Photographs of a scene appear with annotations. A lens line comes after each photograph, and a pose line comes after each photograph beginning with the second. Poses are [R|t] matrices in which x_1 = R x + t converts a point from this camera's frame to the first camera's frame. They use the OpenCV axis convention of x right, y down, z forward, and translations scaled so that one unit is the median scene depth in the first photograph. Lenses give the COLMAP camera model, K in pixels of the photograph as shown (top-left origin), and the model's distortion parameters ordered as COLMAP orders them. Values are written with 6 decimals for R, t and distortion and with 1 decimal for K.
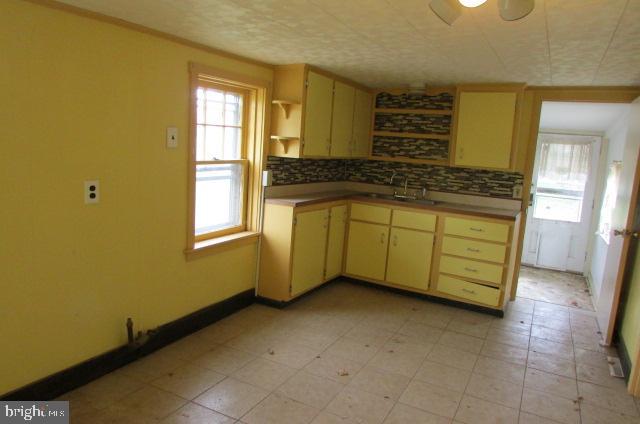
lens RADIAL K [[458.8, 0, 320.2], [0, 458.8, 209.2], [0, 0, 1]] dist [-0.028759, 0.002091]
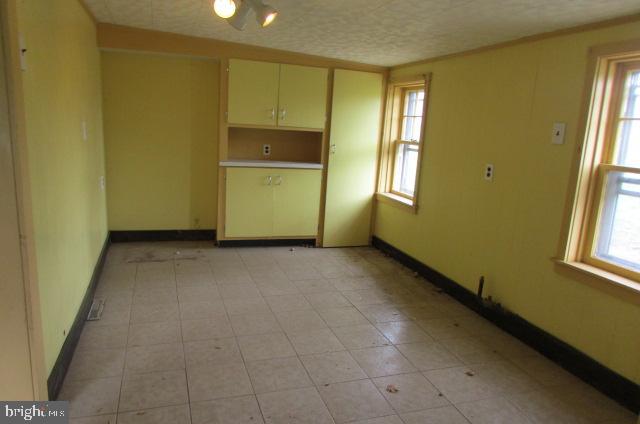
lens RADIAL K [[458.8, 0, 320.3], [0, 458.8, 214.2], [0, 0, 1]] dist [-0.028759, 0.002091]
pose [[-0.684911, 0.018184, -0.728400, 0.731718], [-0.225795, 0.945179, 0.235909, -0.107877], [0.692758, 0.326045, -0.643258, 1.324616]]
